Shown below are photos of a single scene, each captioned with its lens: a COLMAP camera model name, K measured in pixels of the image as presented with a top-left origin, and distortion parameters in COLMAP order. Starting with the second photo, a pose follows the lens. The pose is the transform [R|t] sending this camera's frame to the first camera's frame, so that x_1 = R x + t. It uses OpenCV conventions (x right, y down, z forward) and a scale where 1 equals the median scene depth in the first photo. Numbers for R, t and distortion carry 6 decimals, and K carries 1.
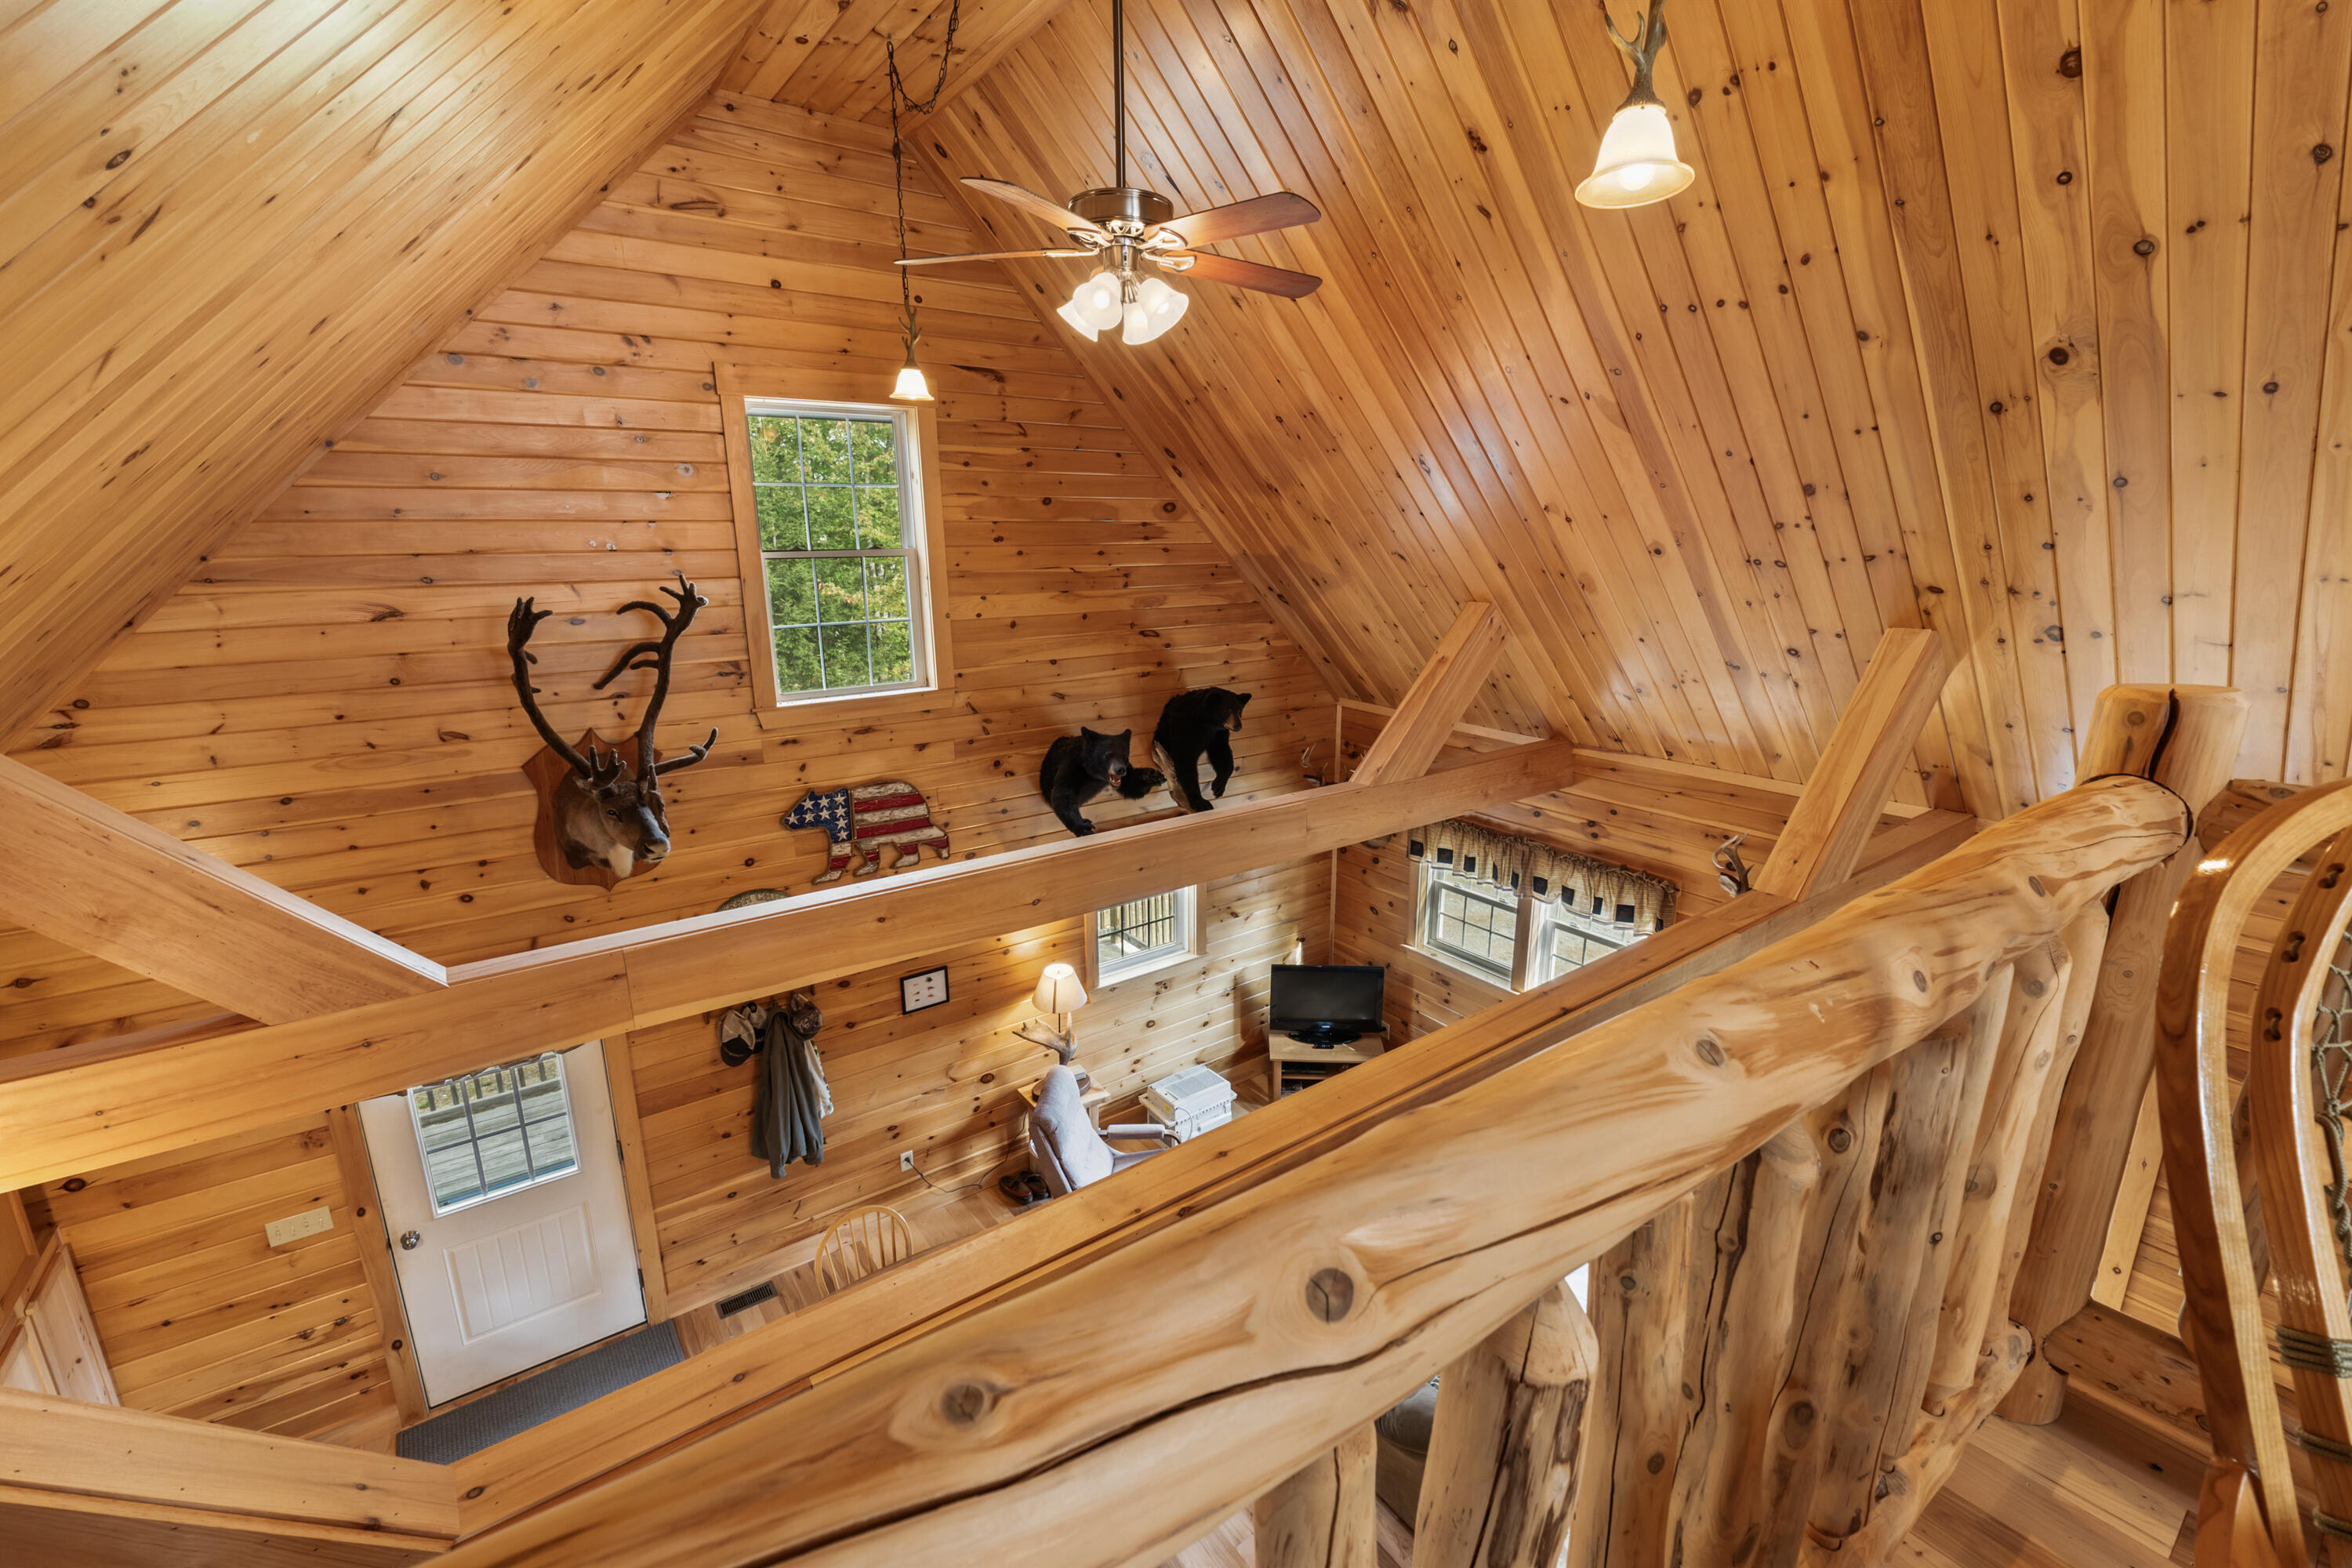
lens RADIAL K [[983.6, 0, 1178.9], [0, 983.6, 773.6], [0, 0, 1]] dist [-0.009968, 0.000375]
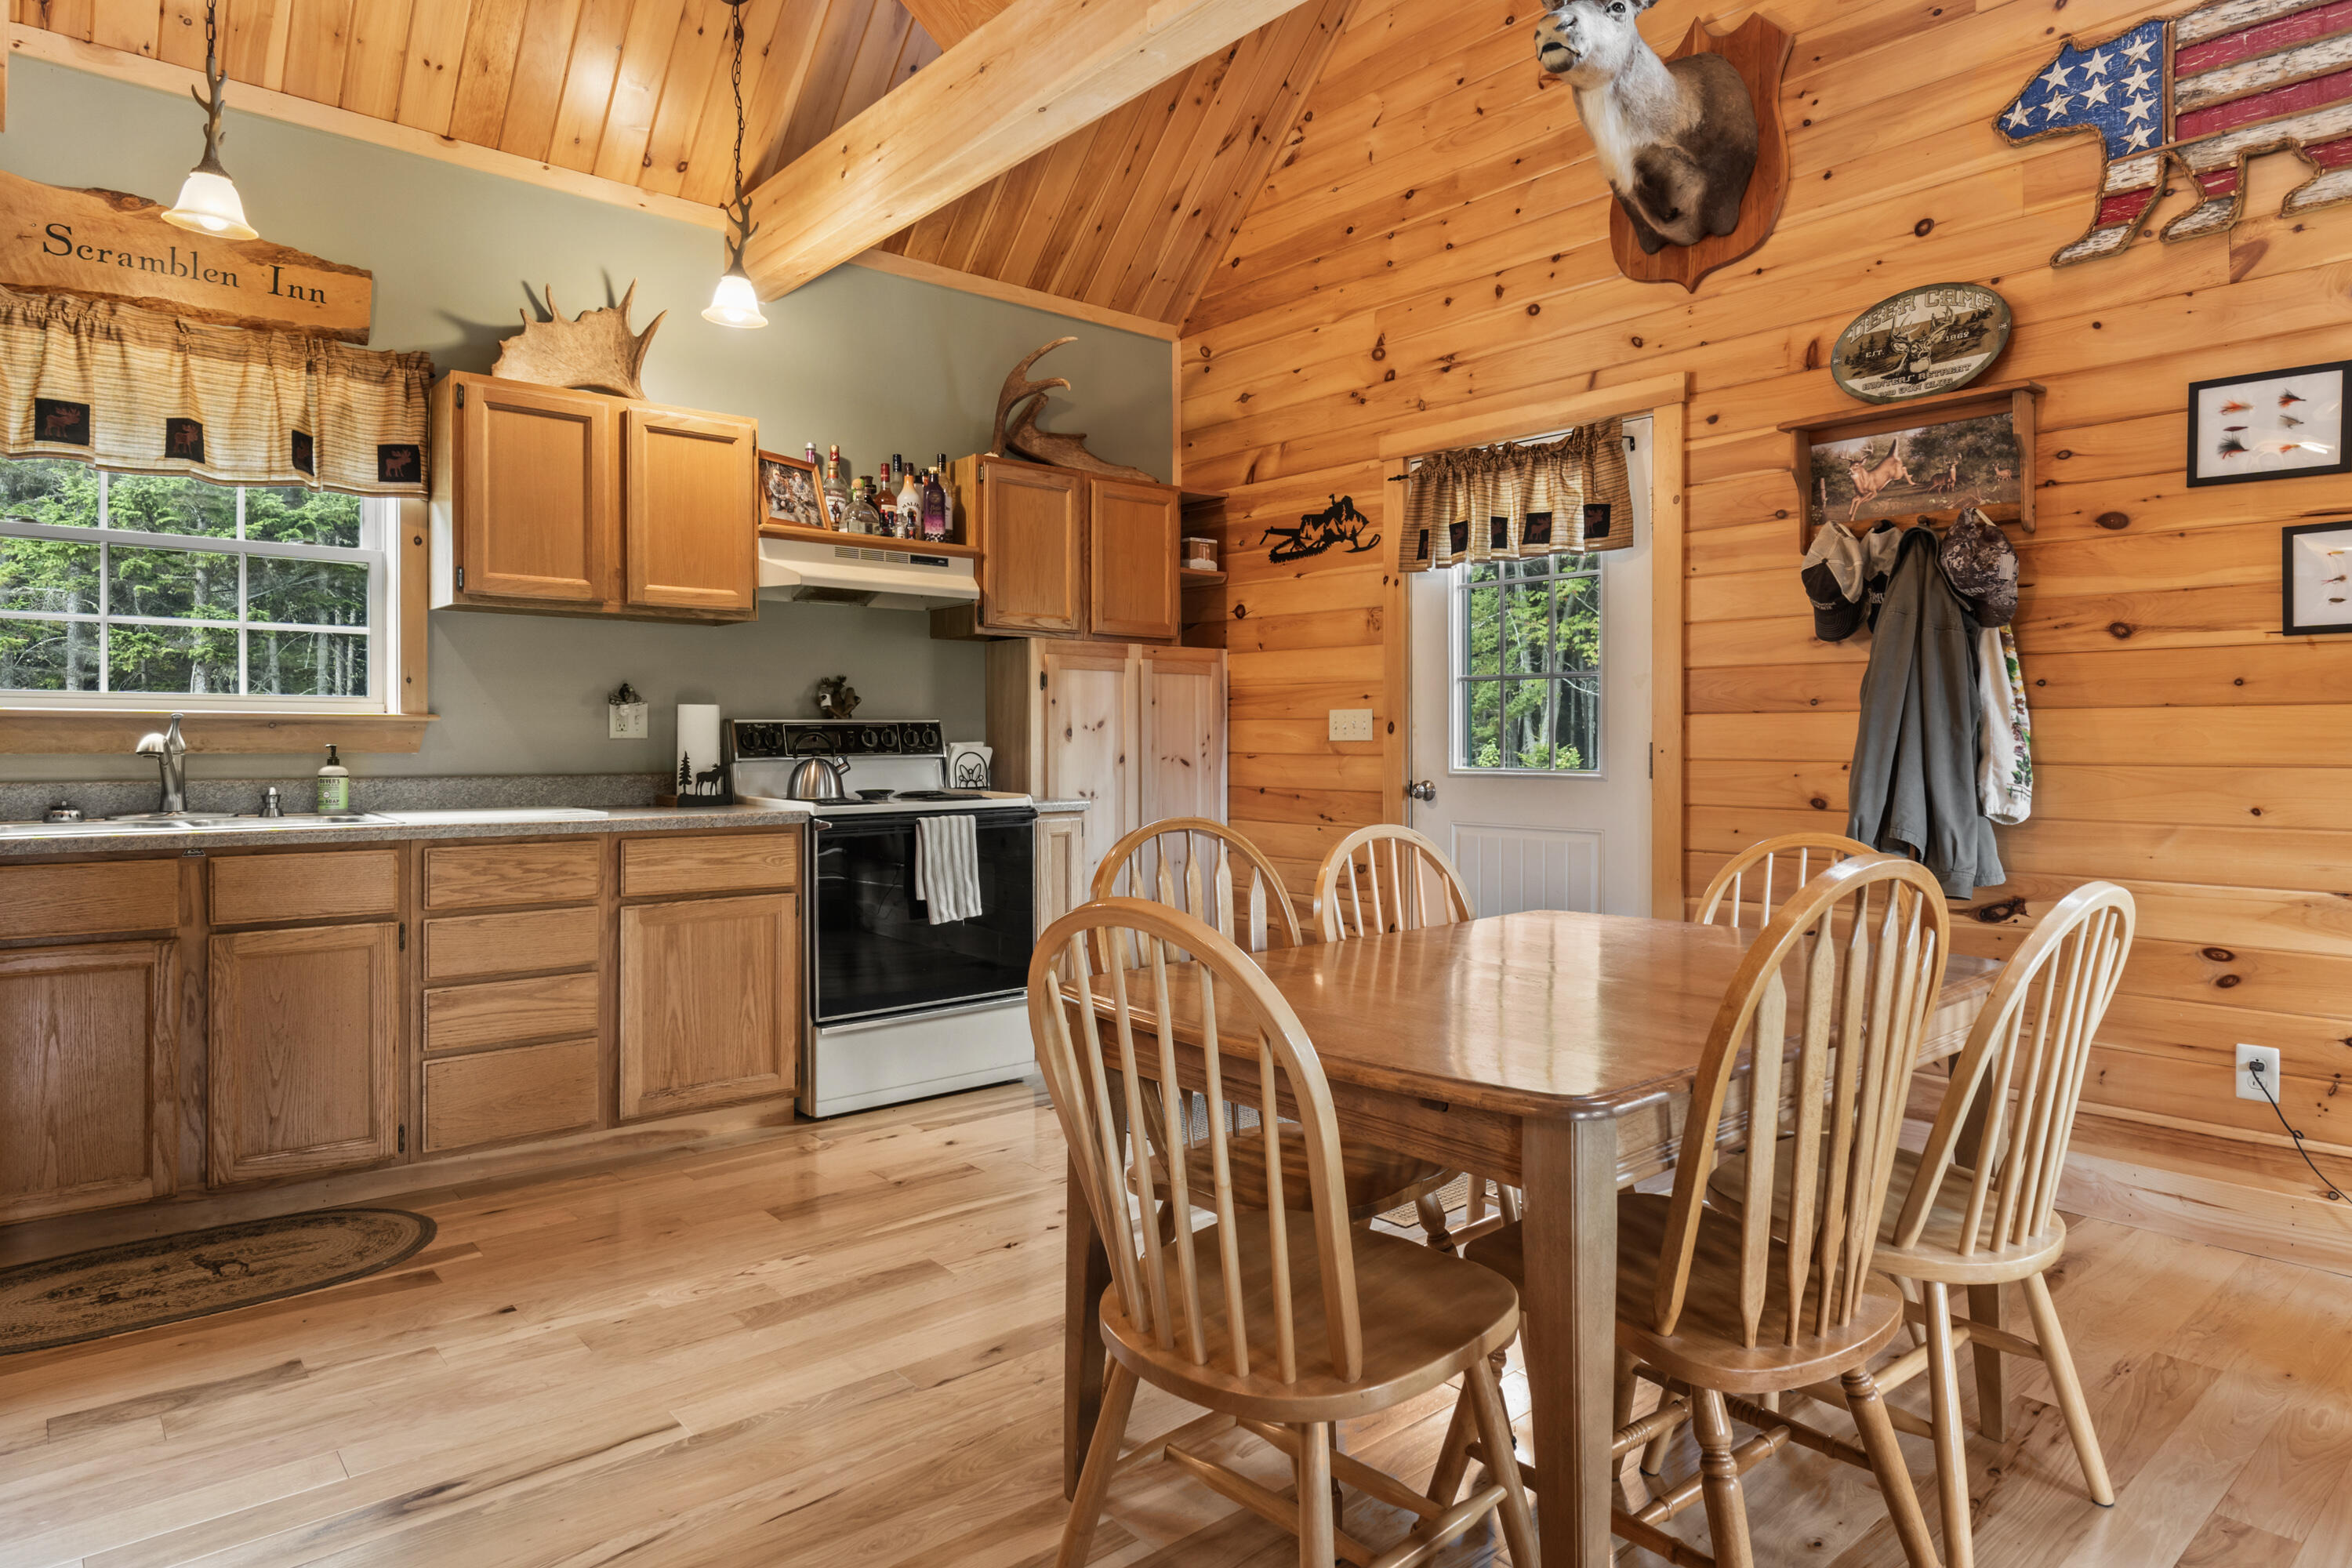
lens RADIAL K [[1372.6, 0, 1170.6], [0, 1372.6, 745.4], [0, 0, 1]] dist [-0.003319, -0.000129]
pose [[0.075753, 0.007882, -0.997095, 0.224081], [-0.239396, 0.970865, -0.010514, 0.430146], [0.967962, 0.239497, 0.075433, 0.616153]]
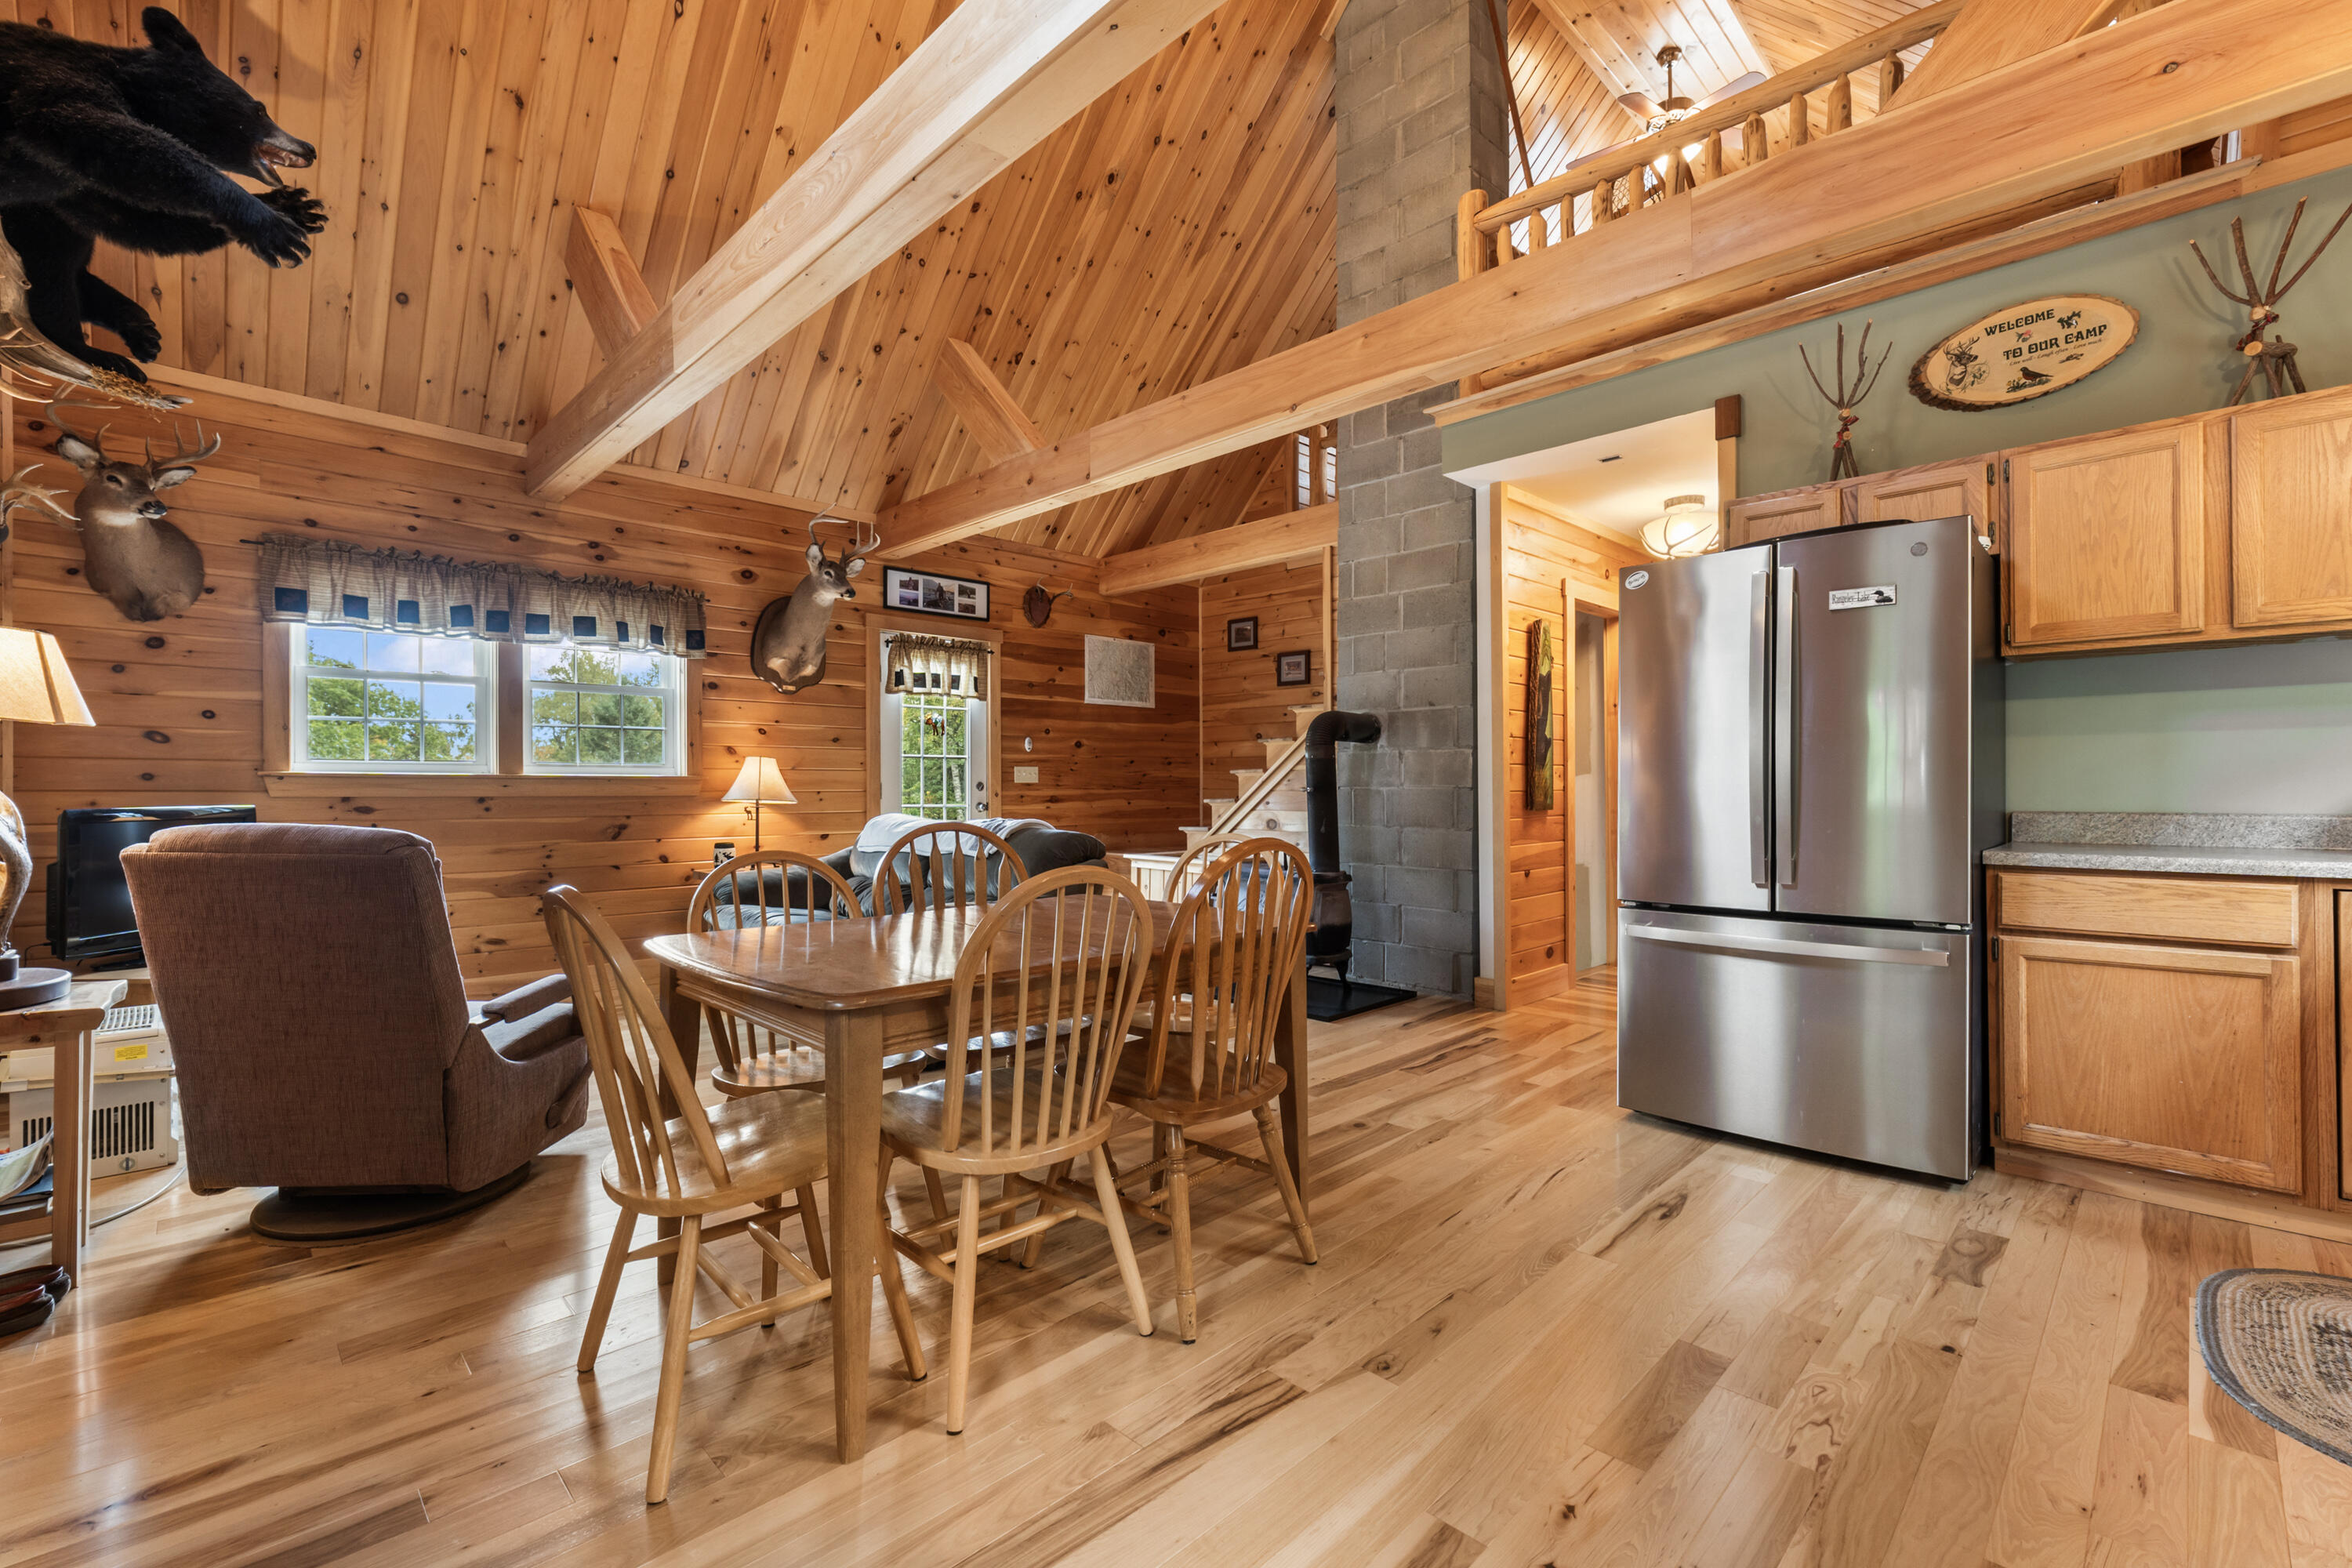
lens RADIAL K [[1013.3, 0, 1176.6], [0, 1013.3, 793.7], [0, 0, 1]] dist [0.001549, 0.000016]
pose [[-0.149608, 0.000762, 0.988745, -0.643372], [0.238475, 0.970506, 0.035336, 0.407607], [-0.959556, 0.241077, -0.145377, 0.746991]]
